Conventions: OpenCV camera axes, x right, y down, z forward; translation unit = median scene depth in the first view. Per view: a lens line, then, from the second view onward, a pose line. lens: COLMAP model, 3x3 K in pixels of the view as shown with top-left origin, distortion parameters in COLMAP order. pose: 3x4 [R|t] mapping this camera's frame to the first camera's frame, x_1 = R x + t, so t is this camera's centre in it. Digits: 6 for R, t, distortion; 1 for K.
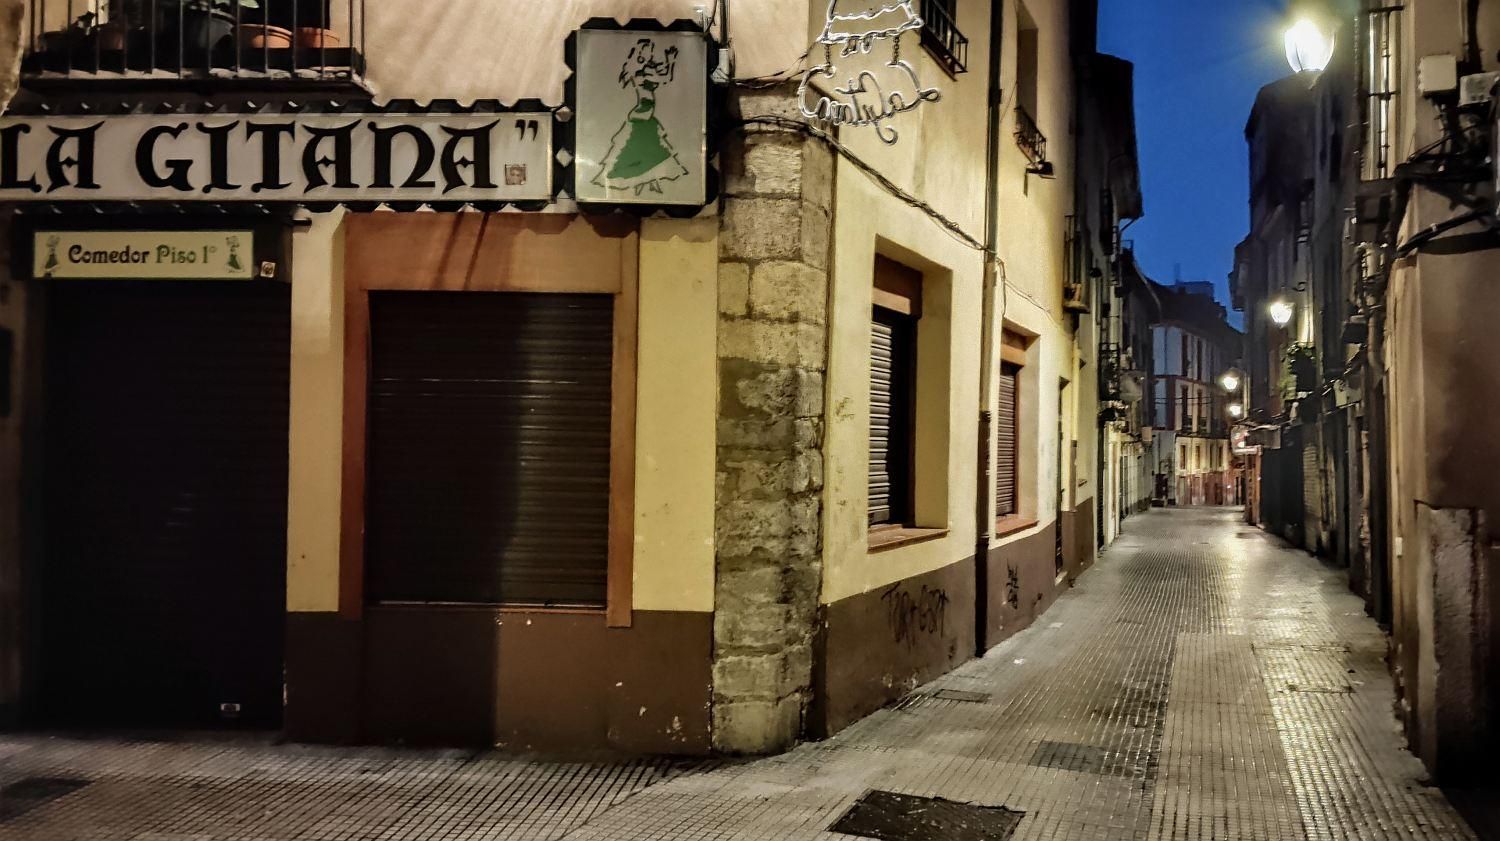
lens RADIAL K [[1220.3, 0, 755.0], [0, 1220.3, 415.4], [0, 0, 1]] dist [0.108148, -0.203286]
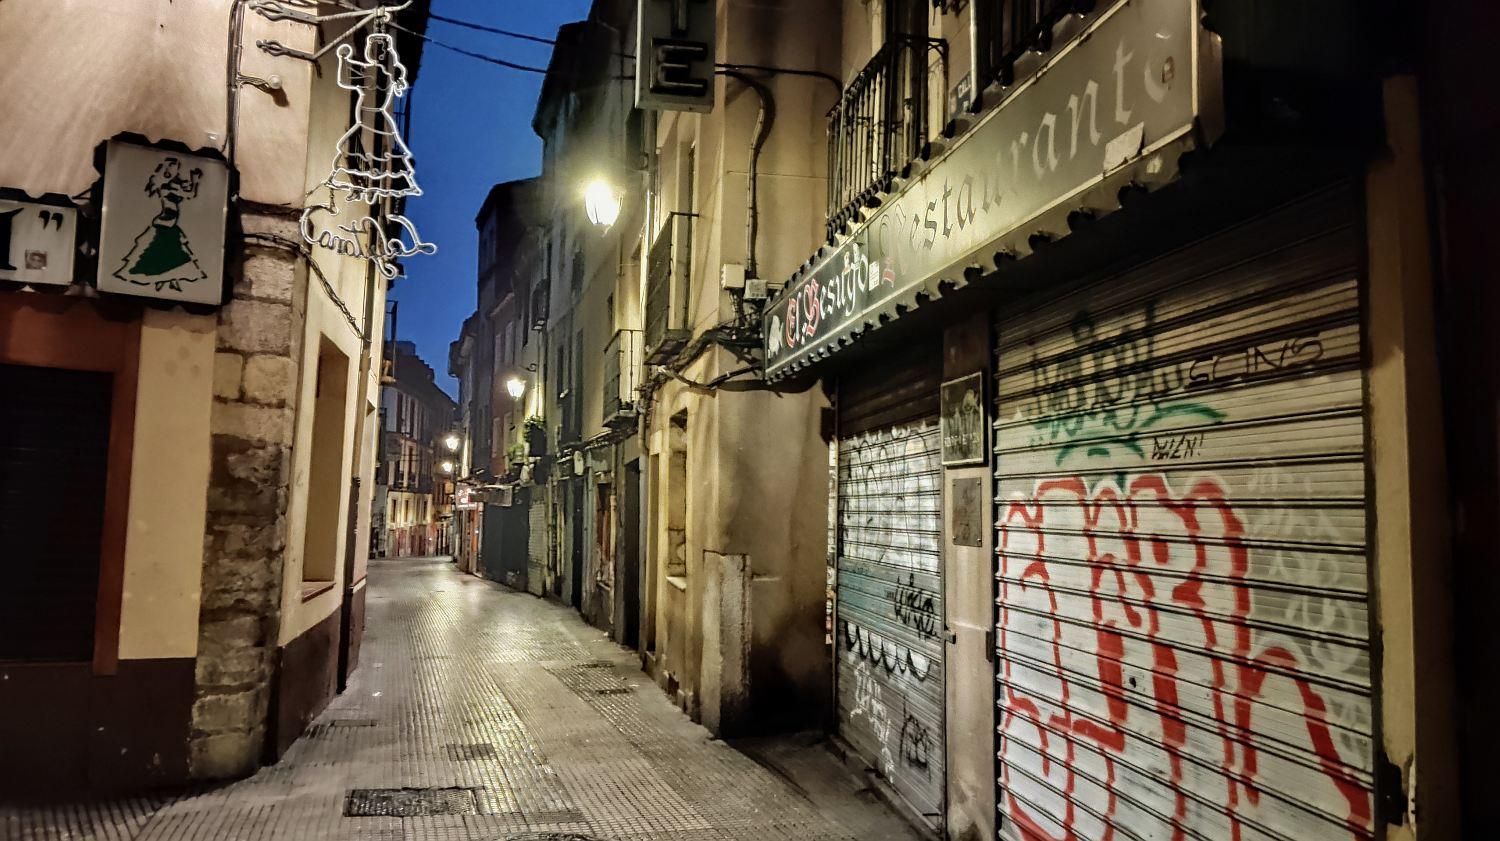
lens RADIAL K [[1215.0, 0, 748.0], [0, 1215.0, 411.5], [0, 0, 1]] dist [0.102210, -0.203801]
pose [[0.808864, 0.055805, 0.585342, -0.194212], [-0.028775, 0.998050, -0.055388, -0.012494], [-0.587292, 0.027958, 0.808892, -0.150550]]
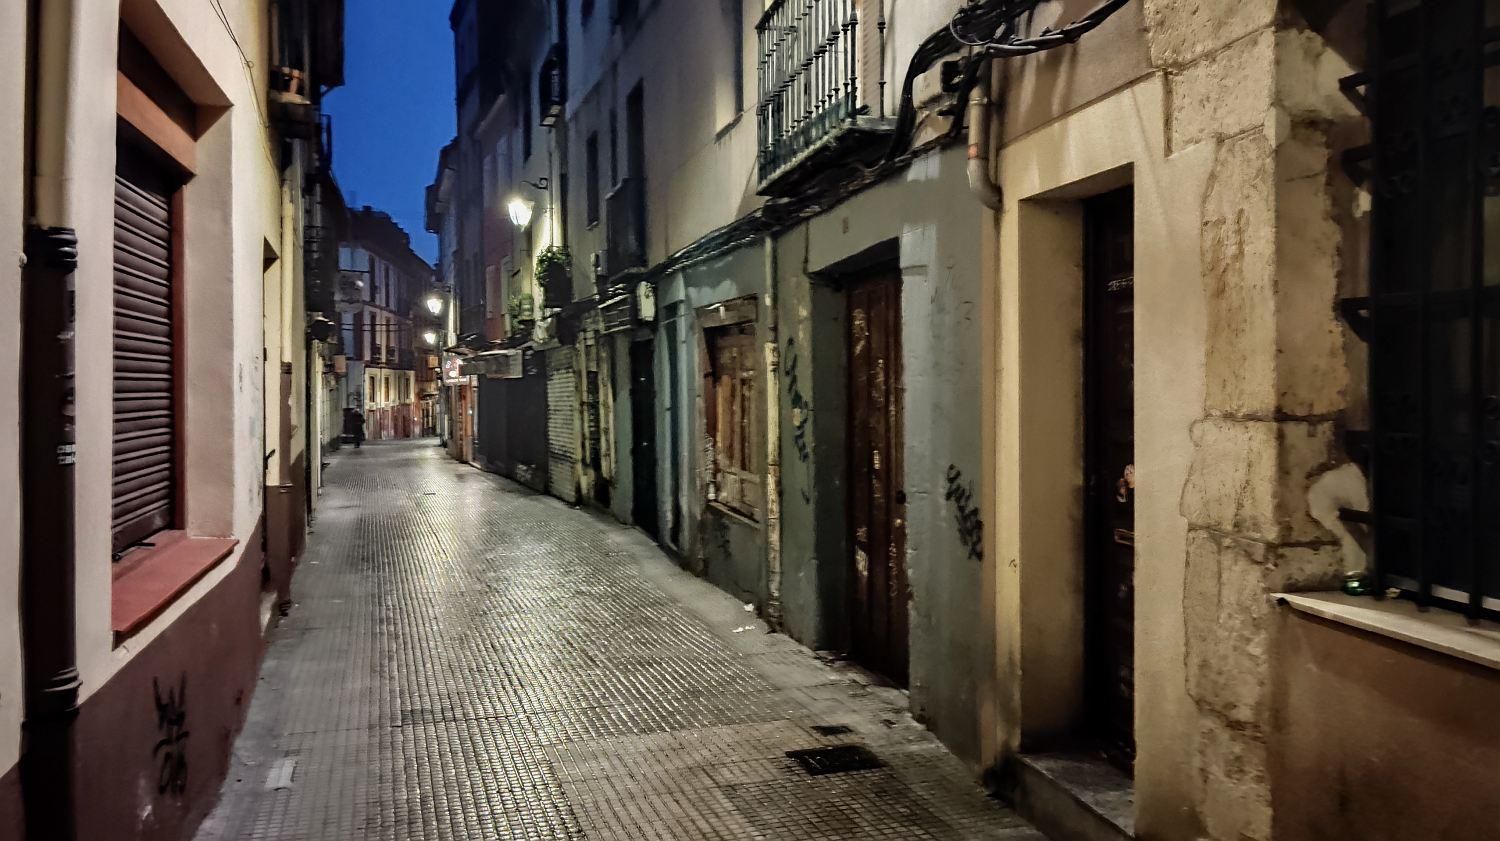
lens RADIAL K [[1232.1, 0, 746.8], [0, 1232.1, 416.9], [0, 0, 1]] dist [0.077373, -0.003027]
pose [[0.803742, -0.027255, 0.594353, 0.147555], [-0.005910, 0.998535, 0.053782, 0.022803], [-0.594948, -0.046740, 0.802404, 0.694626]]
